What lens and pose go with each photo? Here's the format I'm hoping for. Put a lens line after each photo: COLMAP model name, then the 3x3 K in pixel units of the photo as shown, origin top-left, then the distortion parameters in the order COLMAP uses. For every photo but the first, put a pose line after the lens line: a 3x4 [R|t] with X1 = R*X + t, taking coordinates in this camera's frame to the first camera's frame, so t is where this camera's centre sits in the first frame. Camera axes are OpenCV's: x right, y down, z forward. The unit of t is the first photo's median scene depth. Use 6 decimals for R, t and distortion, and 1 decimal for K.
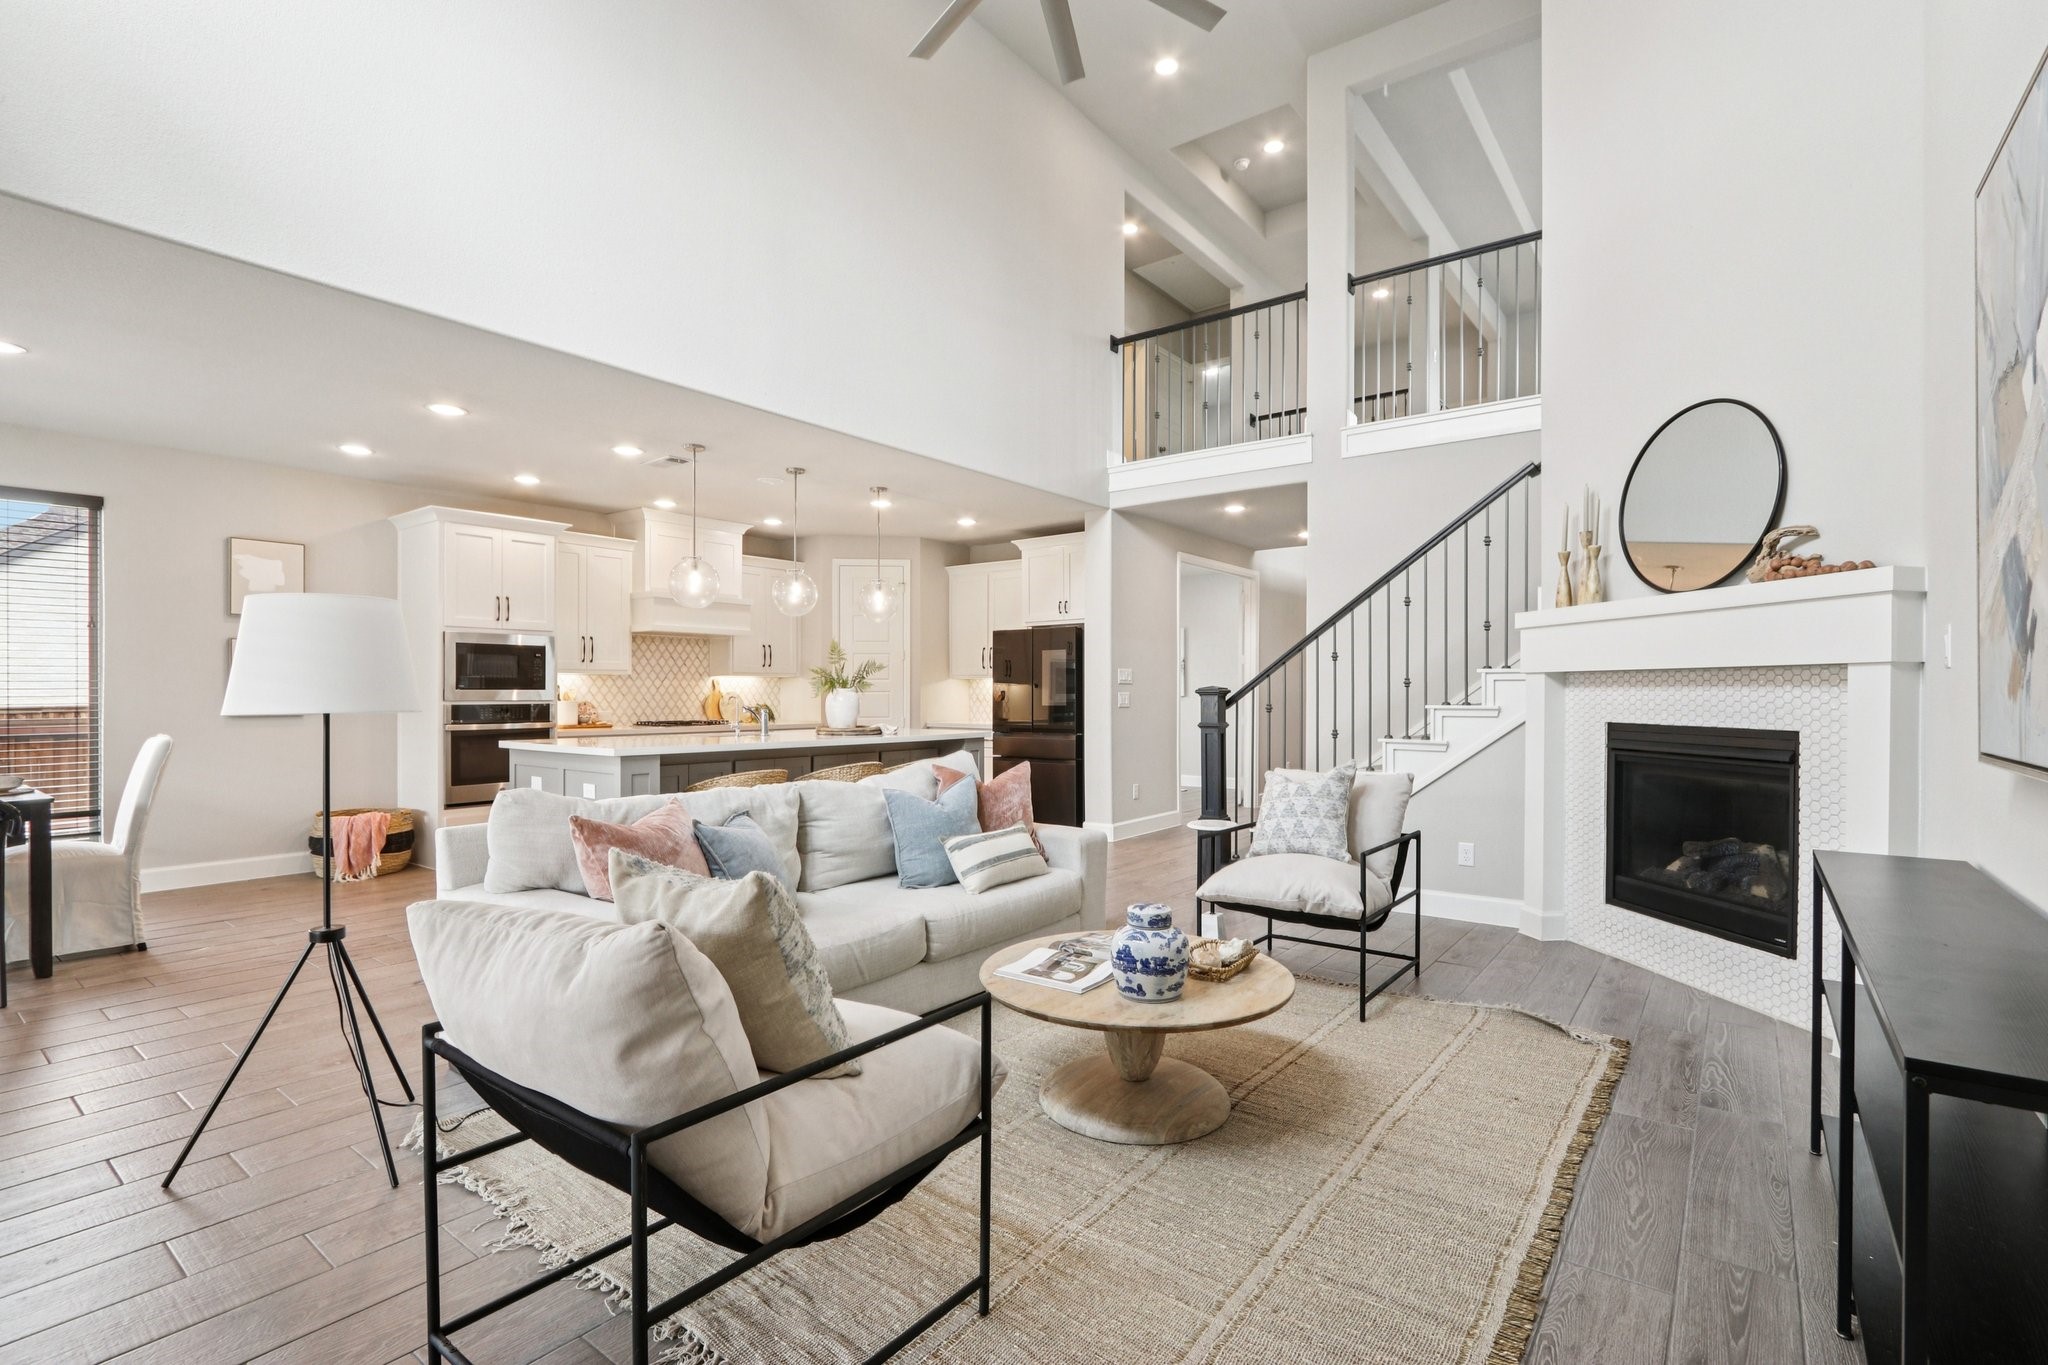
lens RADIAL K [[942.7, 0, 1021.1], [0, 942.7, 690.6], [0, 0, 1]] dist [-0.013965, 0.000448]
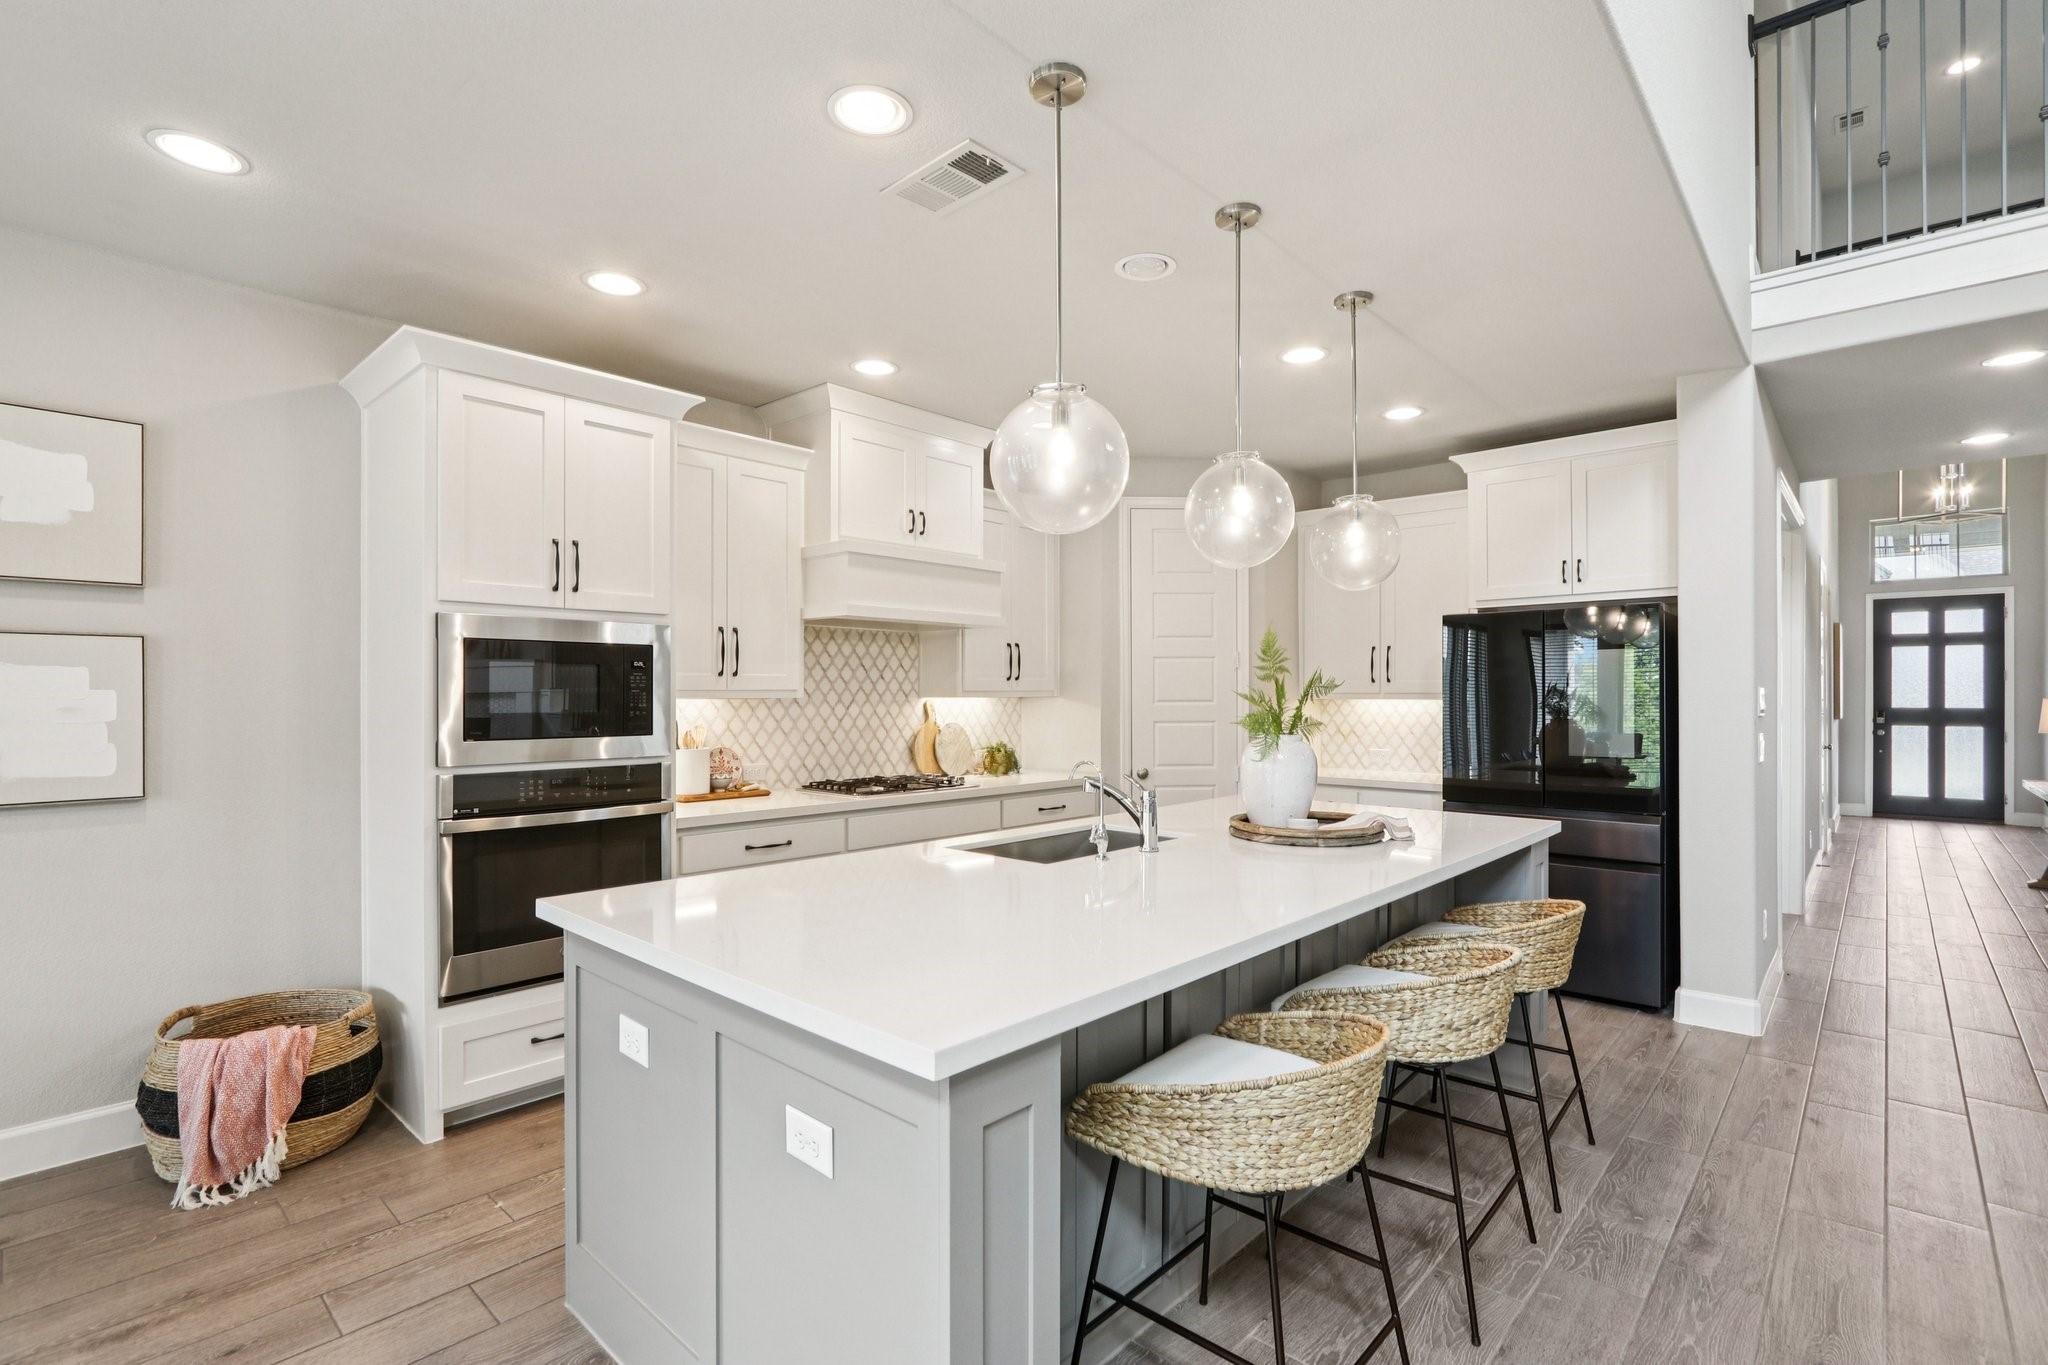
lens RADIAL K [[942.7, 0, 1021.1], [0, 942.7, 690.6], [0, 0, 1]] dist [-0.013965, 0.000448]
pose [[0.996206, -0.001246, -0.087023, -0.245168], [0.001051, 0.999997, -0.002287, -0.020218], [0.087025, 0.002187, 0.996204, 0.475515]]
